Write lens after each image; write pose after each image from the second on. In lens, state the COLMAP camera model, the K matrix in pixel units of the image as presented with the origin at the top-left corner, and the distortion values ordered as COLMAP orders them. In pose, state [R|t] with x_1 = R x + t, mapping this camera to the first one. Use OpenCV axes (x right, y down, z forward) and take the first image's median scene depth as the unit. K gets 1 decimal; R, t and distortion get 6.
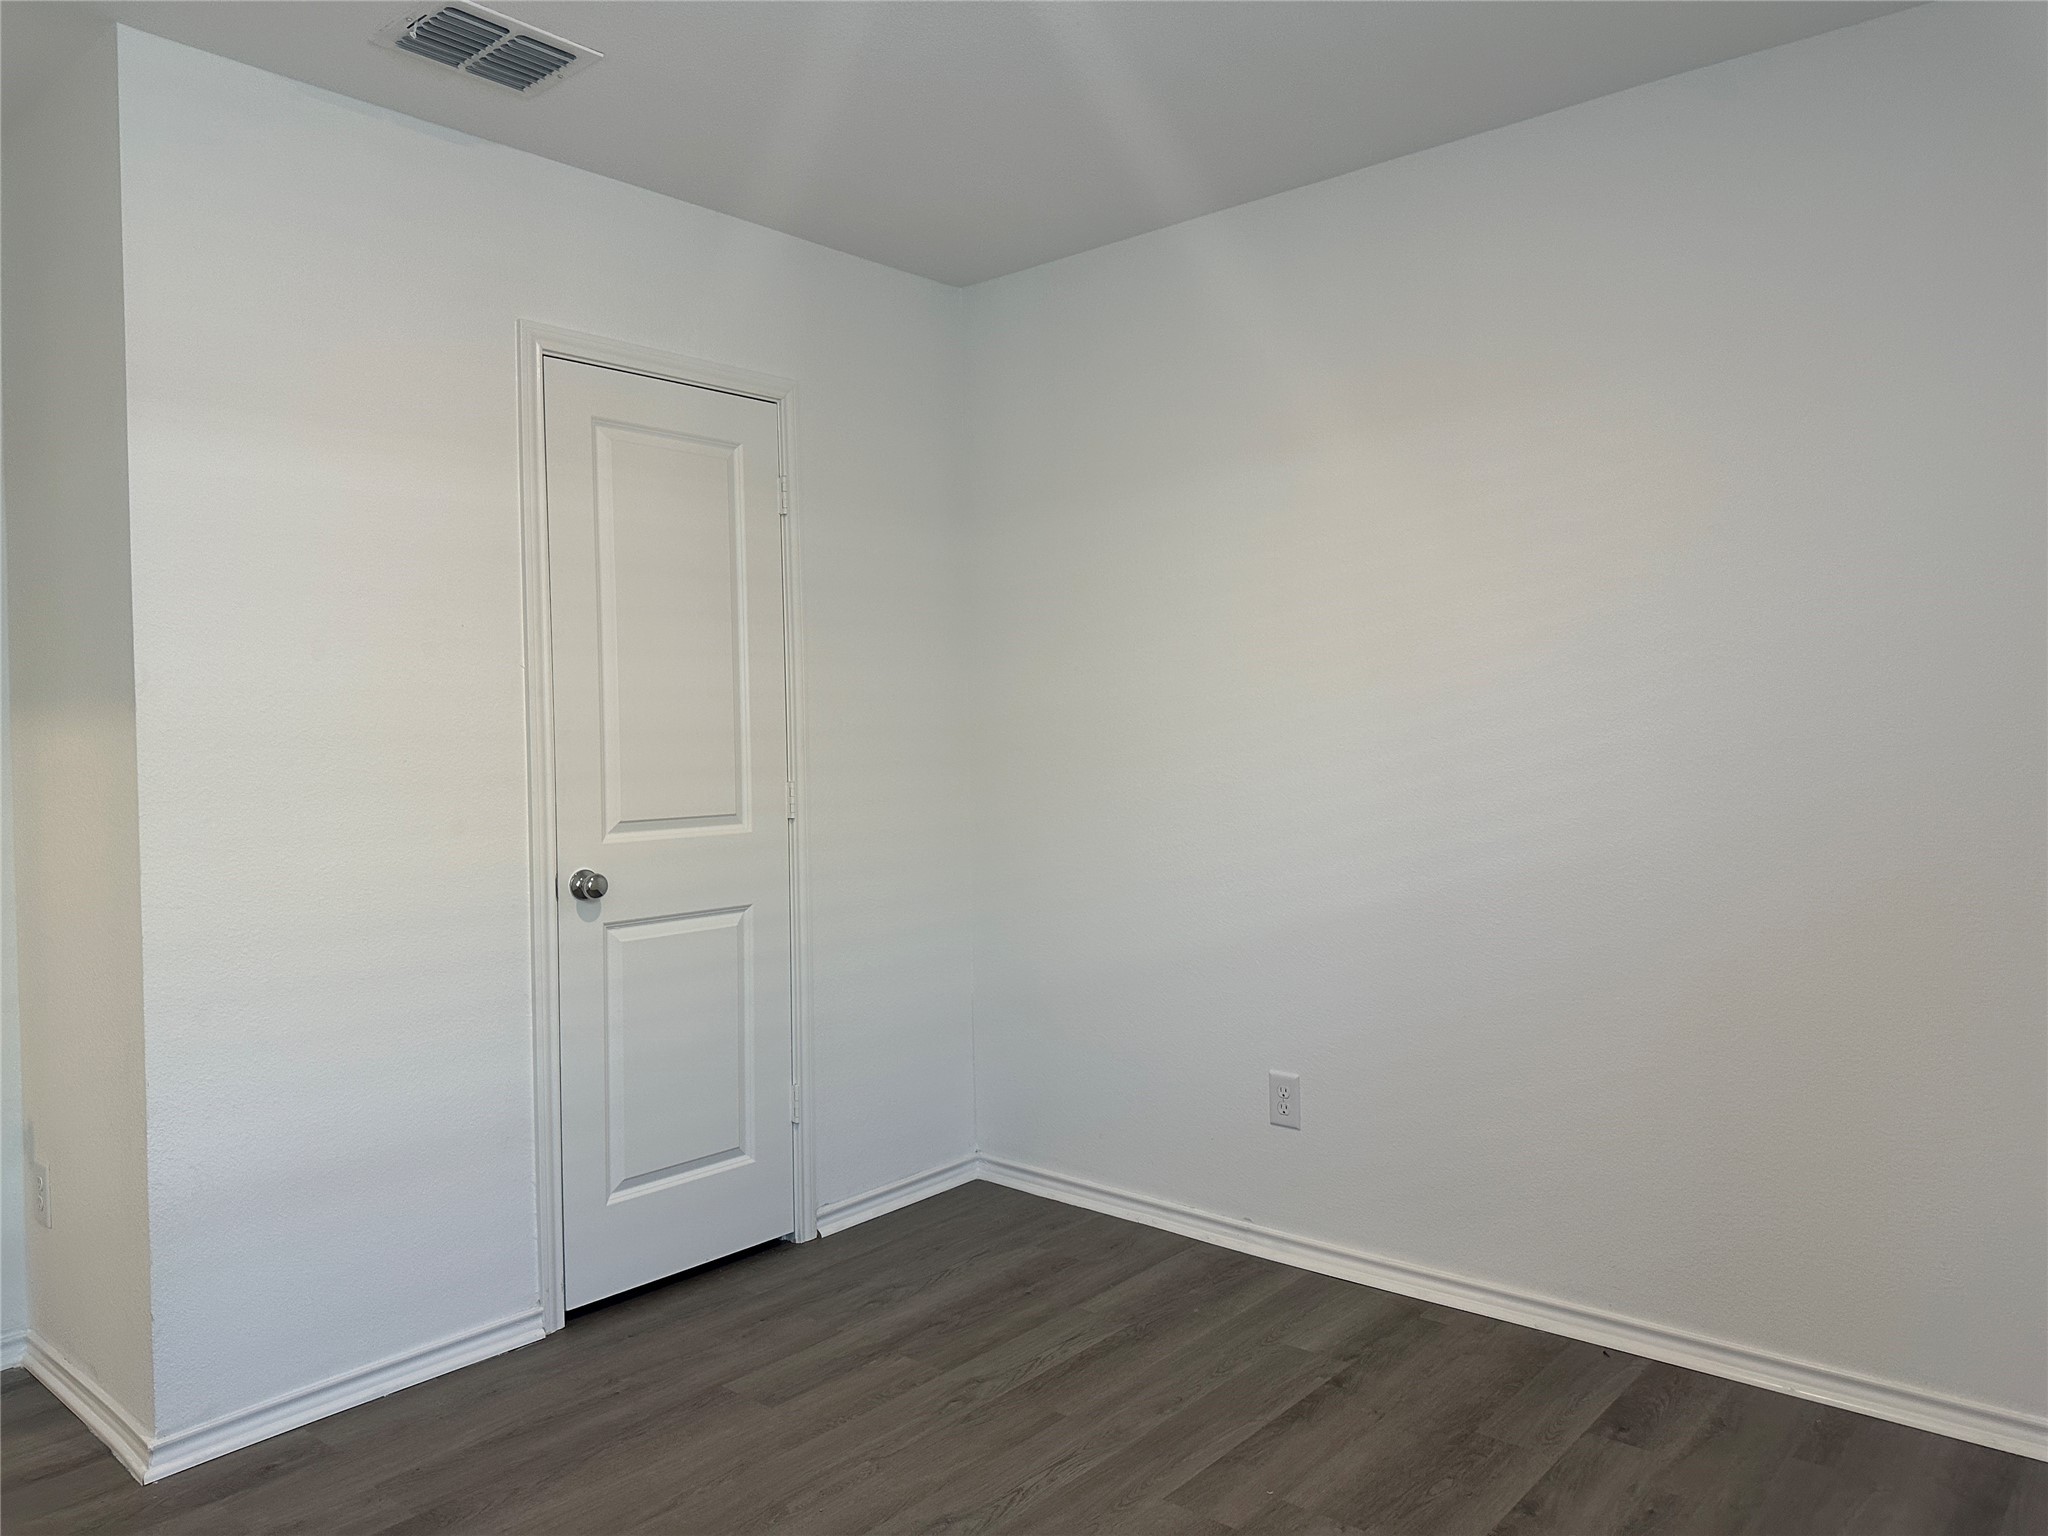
lens RADIAL K [[1432.2, 0, 1024.0], [0, 1432.2, 768.0], [0, 0, 1]] dist [0.094583, -0.130351]
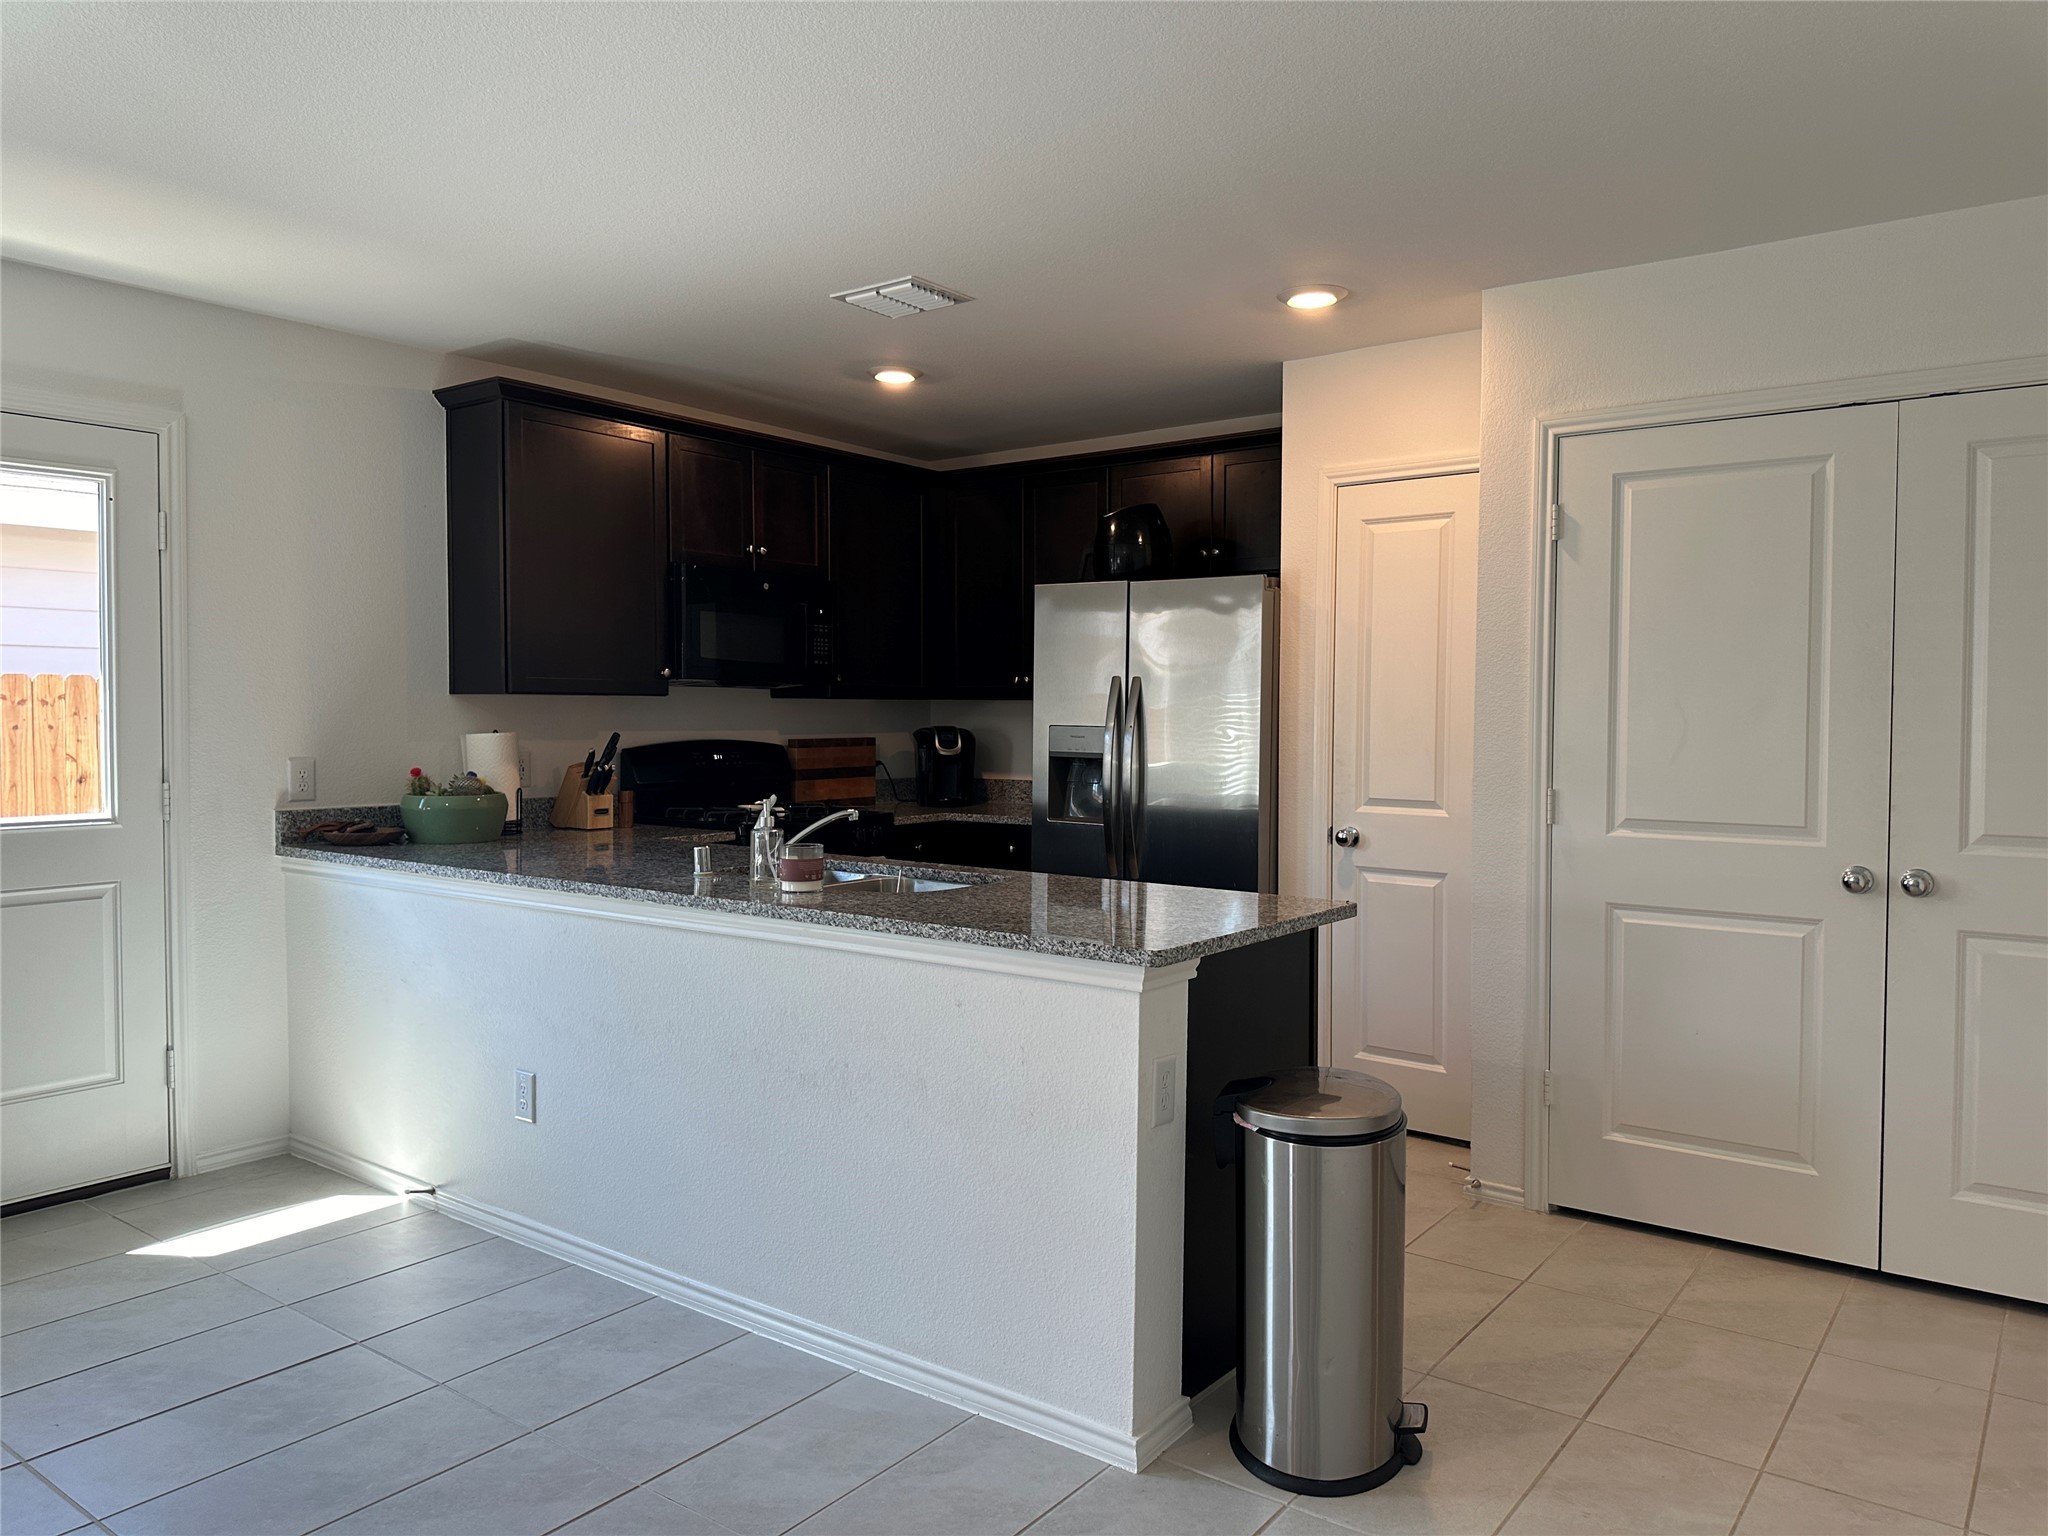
lens RADIAL K [[1460.2, 0, 1024.0], [0, 1460.2, 768.0], [0, 0, 1]] dist [0.109855, -0.133754]
pose [[0.075457, 0.069029, -0.994757, 0.451234], [-0.049591, 0.996626, 0.065397, -0.028090], [0.995915, 0.044396, 0.078626, 0.212178]]
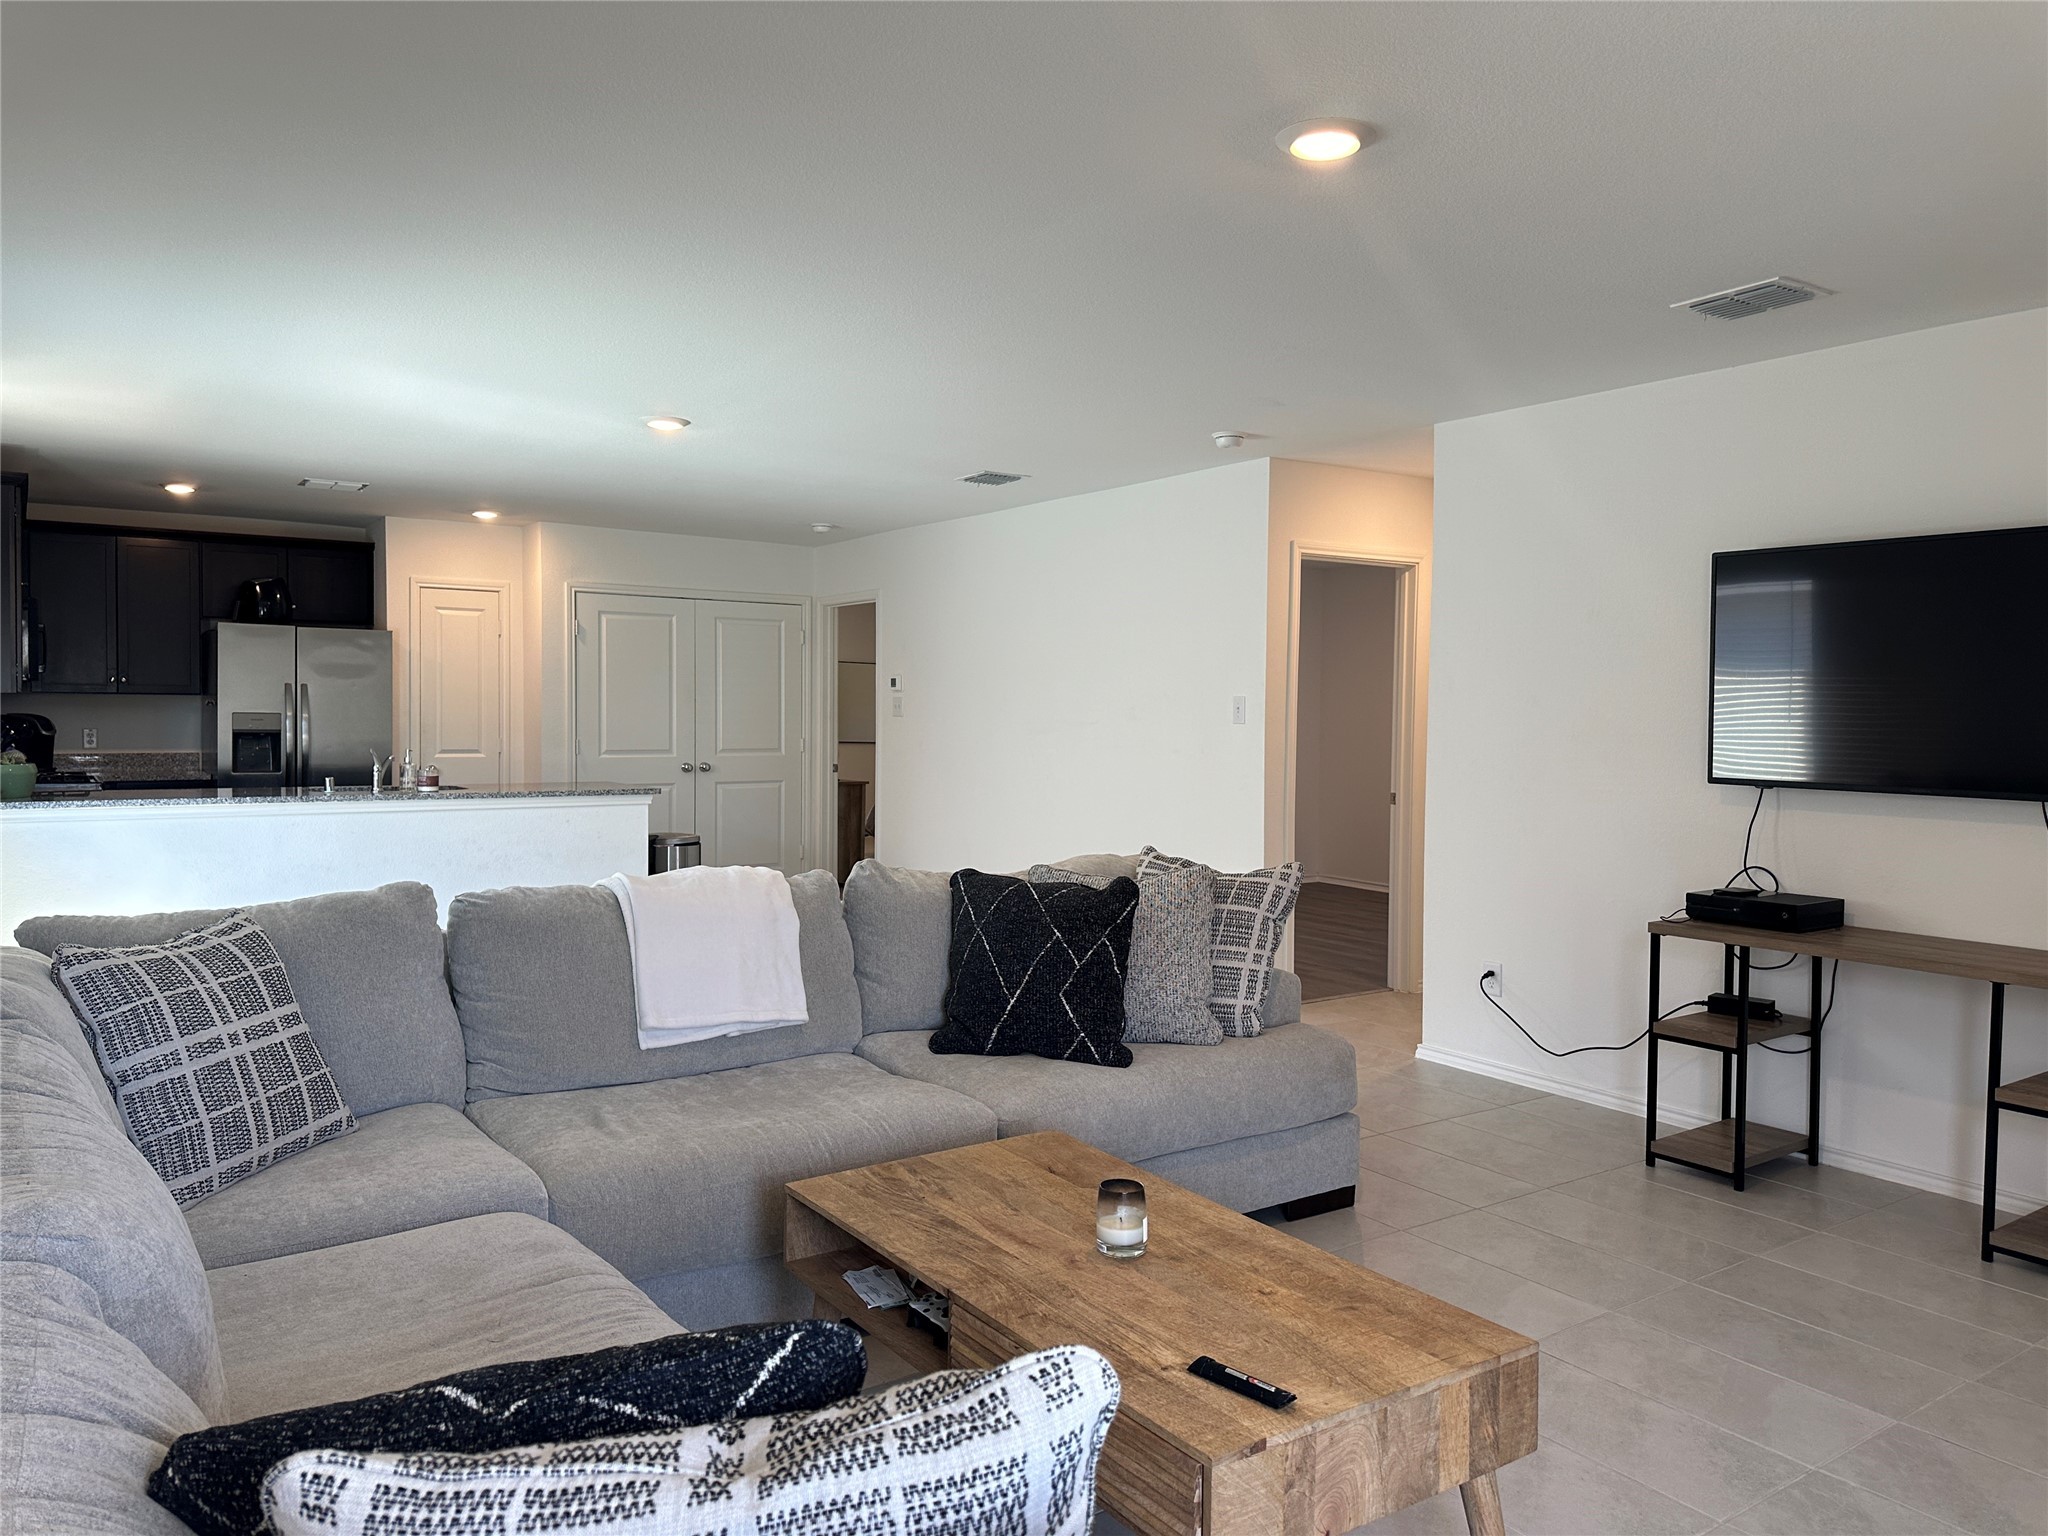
lens RADIAL K [[1432.2, 0, 1024.0], [0, 1432.2, 768.0], [0, 0, 1]] dist [0.094583, -0.130351]
pose [[0.966623, 0.049200, -0.251434, 0.653591], [-0.049438, 0.998763, 0.005375, 0.010623], [0.251388, 0.007234, 0.967859, -0.846687]]
